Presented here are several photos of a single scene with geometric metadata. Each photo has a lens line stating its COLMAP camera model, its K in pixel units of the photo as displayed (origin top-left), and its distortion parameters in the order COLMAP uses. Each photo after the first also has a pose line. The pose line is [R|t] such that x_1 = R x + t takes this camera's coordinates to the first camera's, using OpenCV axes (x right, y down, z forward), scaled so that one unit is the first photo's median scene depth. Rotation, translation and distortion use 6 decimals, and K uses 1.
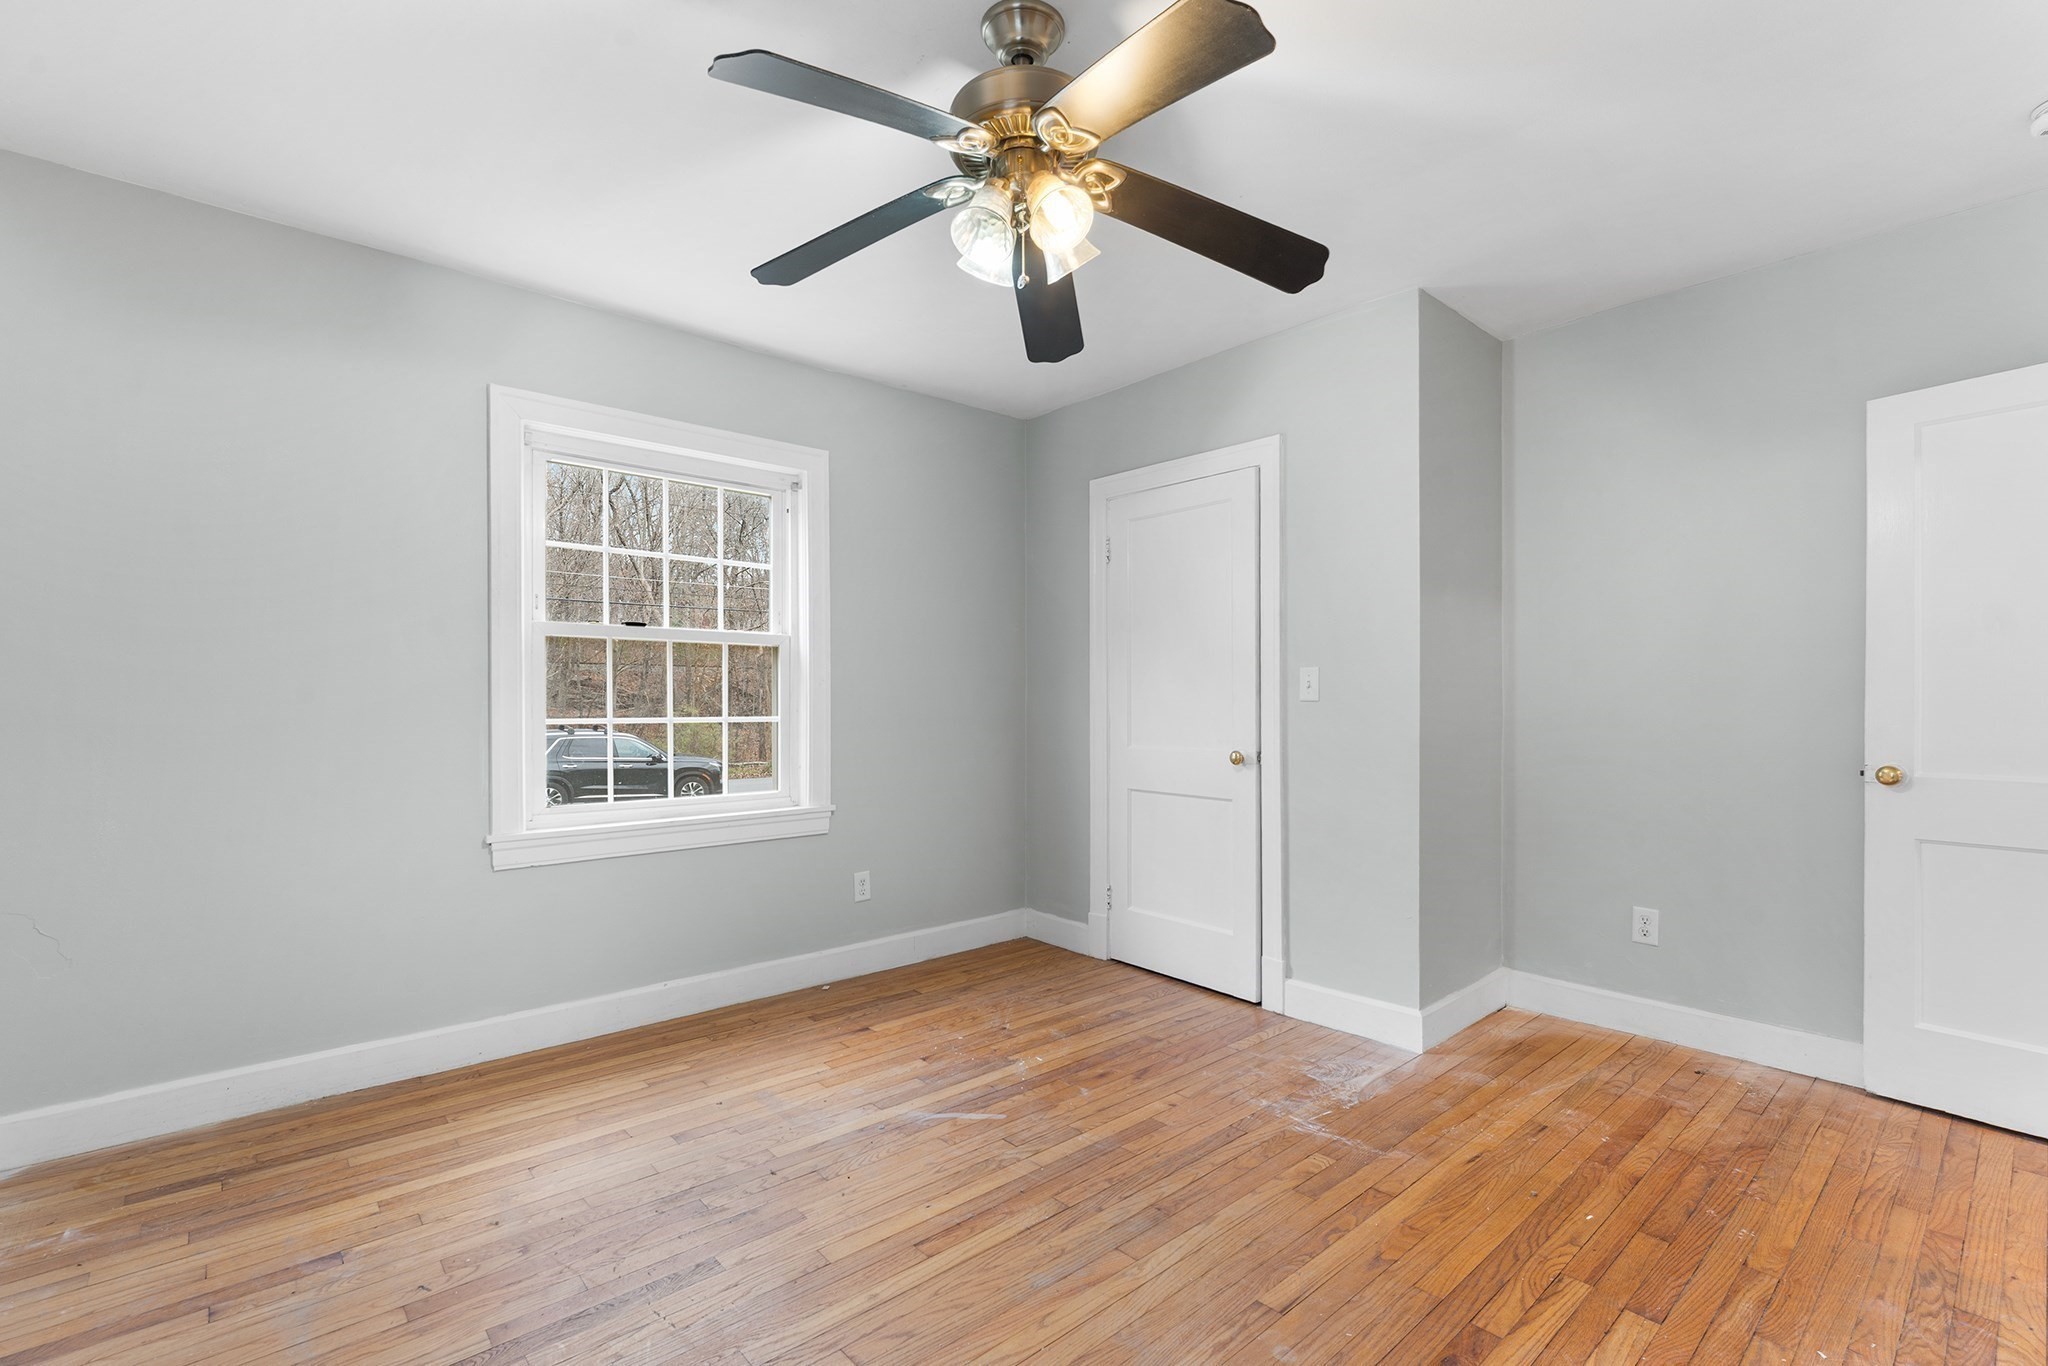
lens RADIAL K [[912.3, 0, 1029.4], [0, 912.3, 699.5], [0, 0, 1]] dist [0.002573, -0.000455]
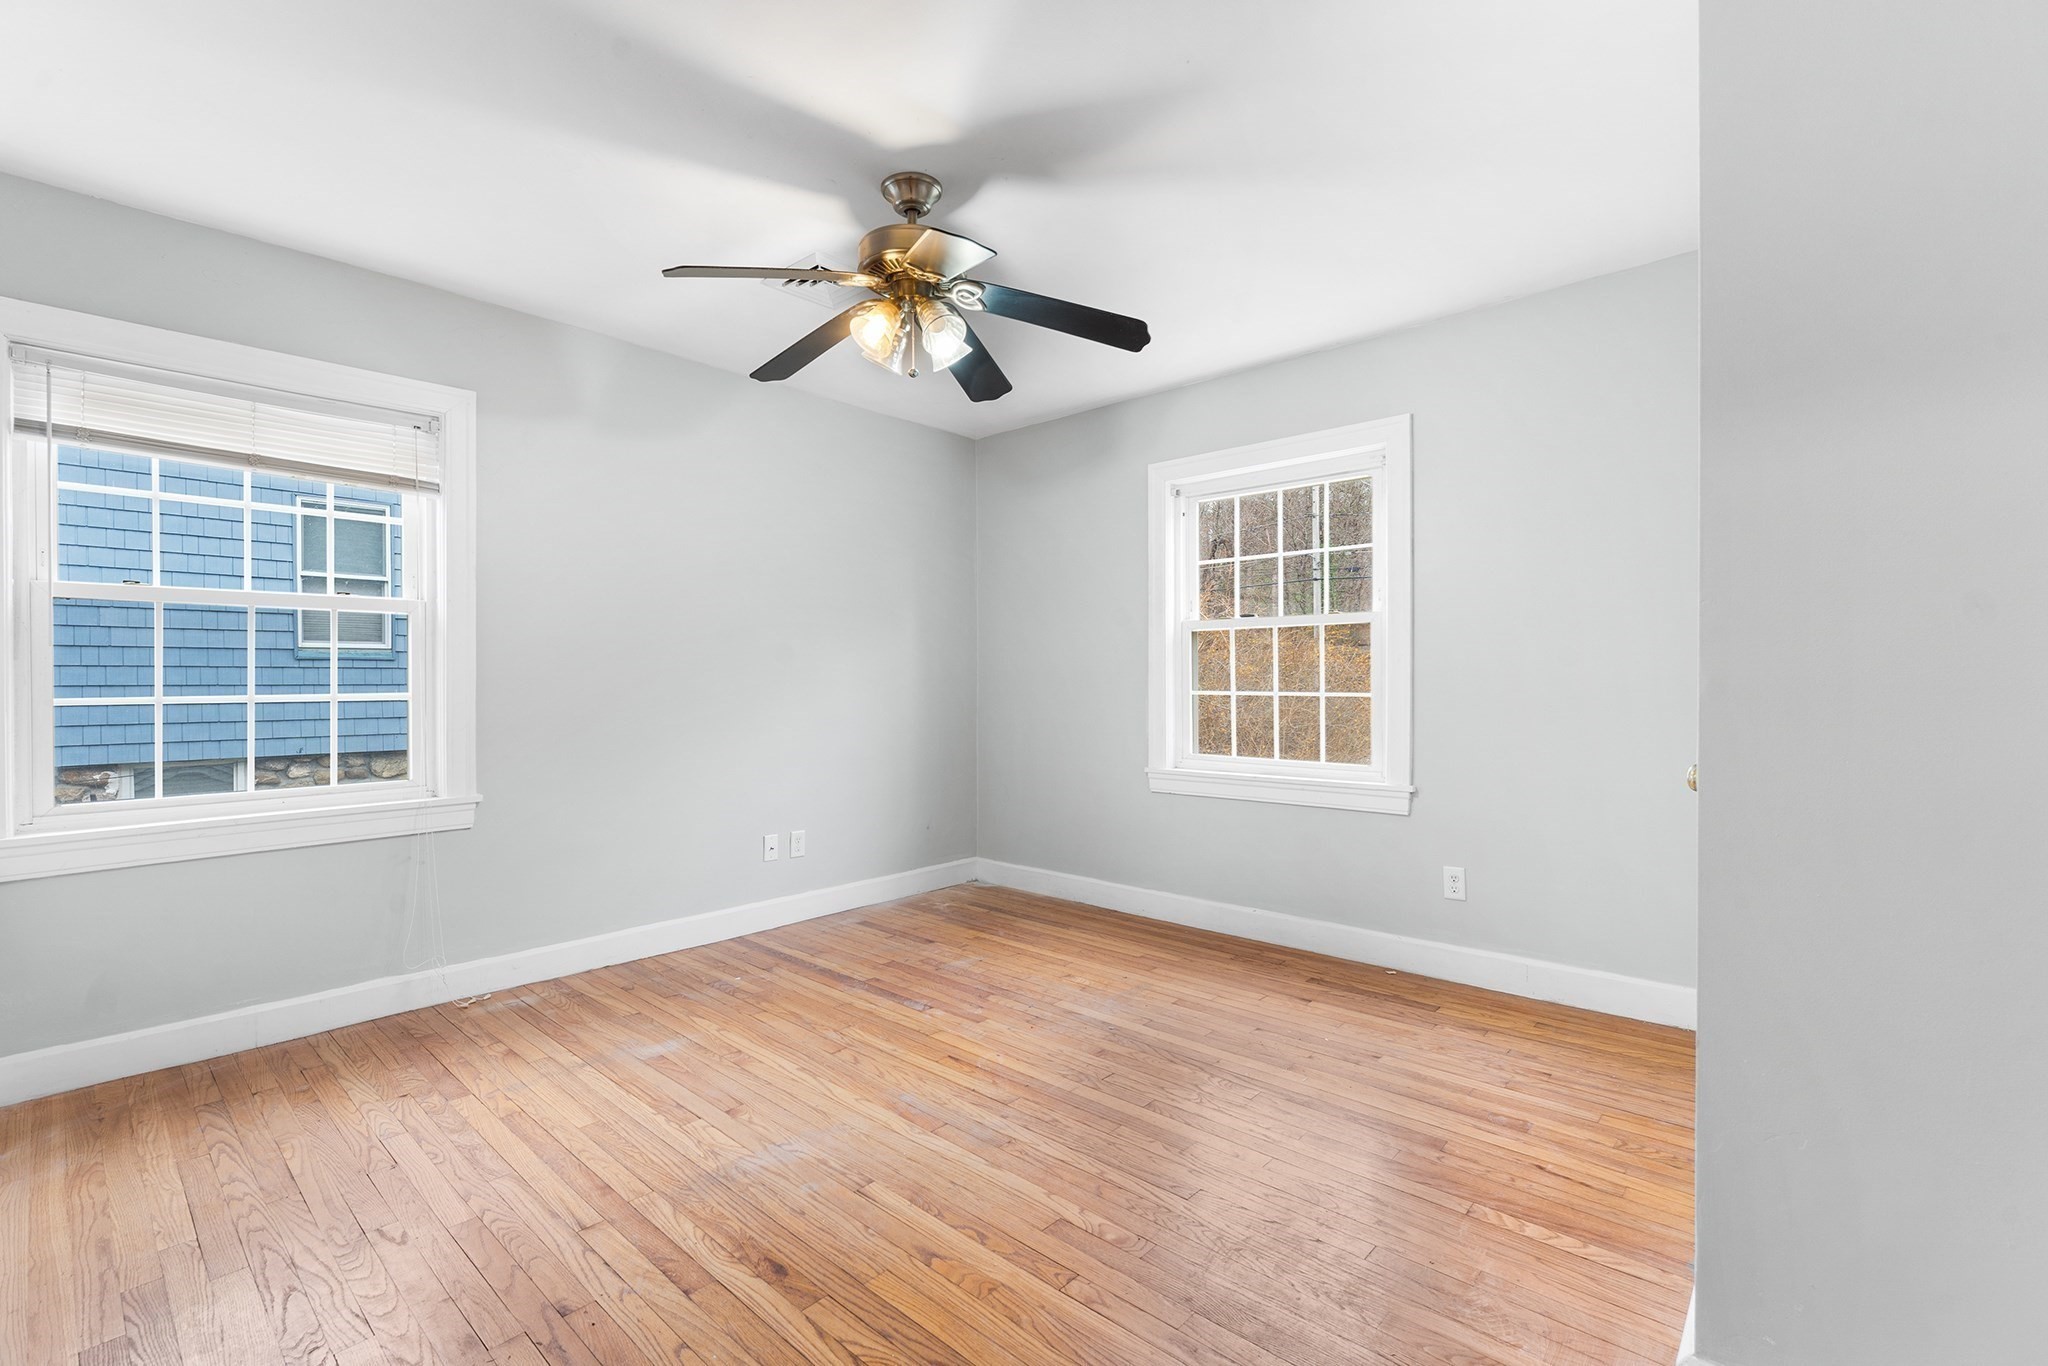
lens RADIAL K [[912.3, 0, 1041.5], [0, 912.3, 685.6], [0, 0, 1]] dist [0.002573, -0.000455]
pose [[0.114437, 0.005975, -0.993412, 0.918764], [0.004054, 0.999971, 0.006482, 0.003500], [0.993422, -0.004769, 0.114410, 0.685666]]
